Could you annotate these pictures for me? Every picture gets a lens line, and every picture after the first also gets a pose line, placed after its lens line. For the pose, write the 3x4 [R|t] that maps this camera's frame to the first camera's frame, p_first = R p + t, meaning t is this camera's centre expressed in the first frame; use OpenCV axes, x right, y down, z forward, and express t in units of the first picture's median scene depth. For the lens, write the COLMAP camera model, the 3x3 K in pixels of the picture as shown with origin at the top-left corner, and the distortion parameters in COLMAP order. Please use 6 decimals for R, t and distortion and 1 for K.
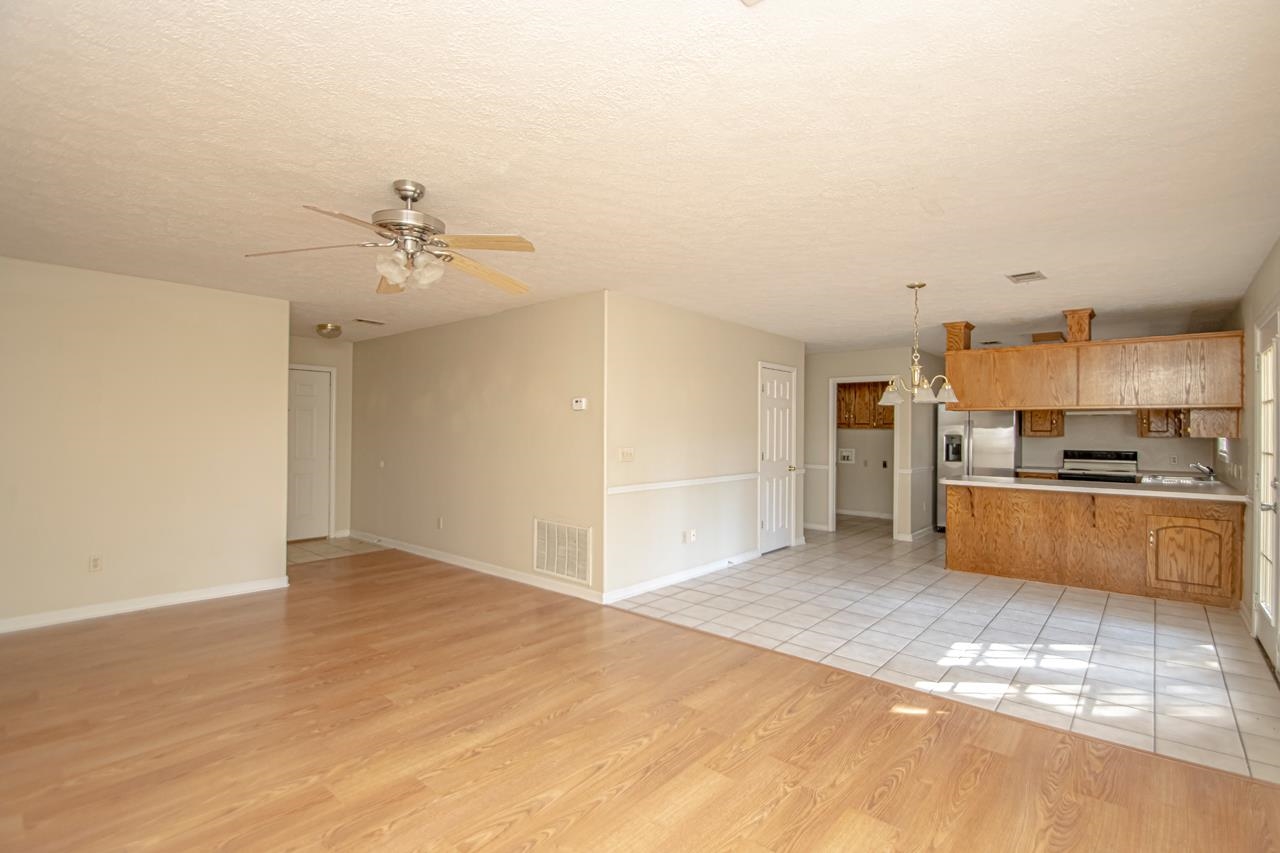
lens RADIAL K [[603.3, 0, 641.1], [0, 603.3, 427.2], [0, 0, 1]] dist [0.016015, -0.000005]
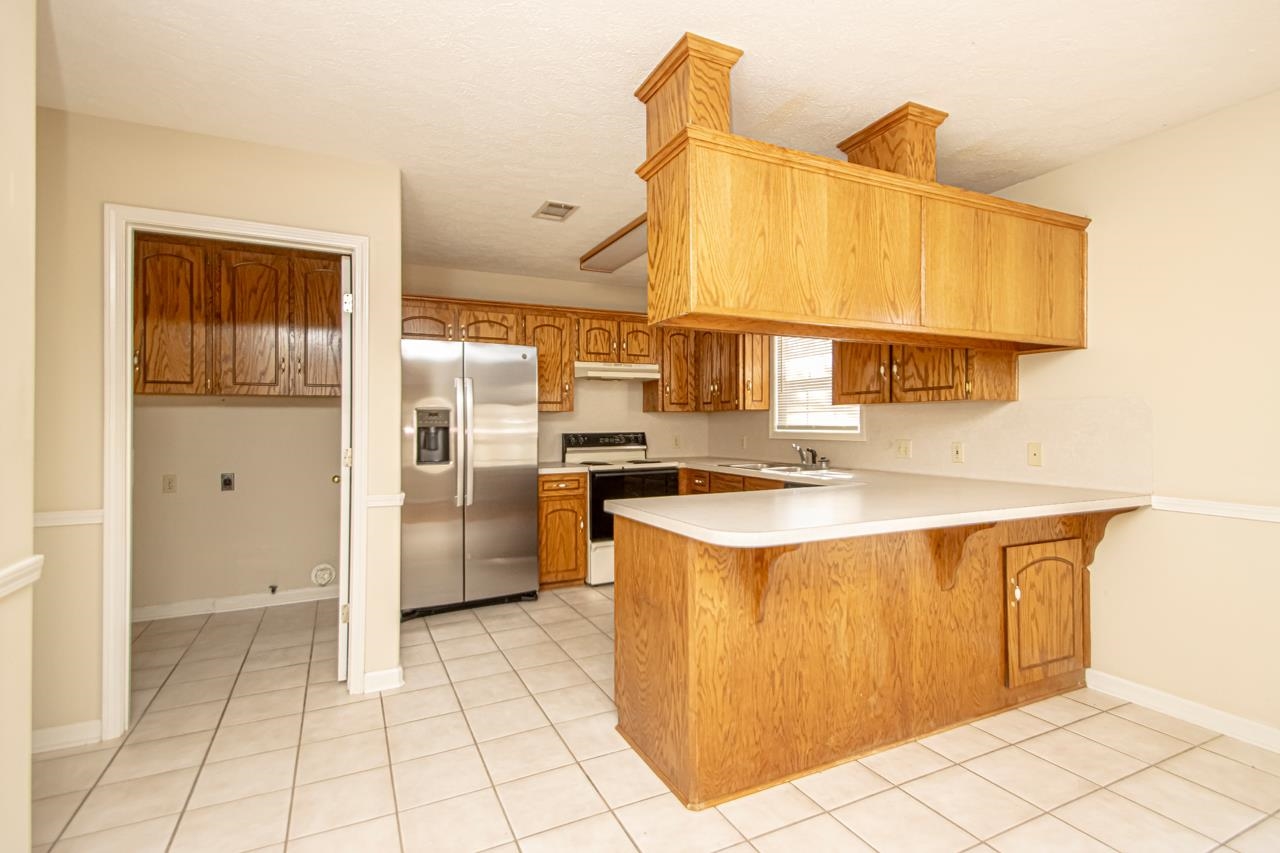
lens RADIAL K [[603.3, 0, 645.7], [0, 603.3, 416.0], [0, 0, 1]] dist [0.016015, -0.000005]
pose [[0.398066, 0.004730, 0.917344, 0.216317], [0.000266, 0.999986, -0.005271, 0.032483], [-0.917357, 0.002343, 0.398059, 0.971617]]
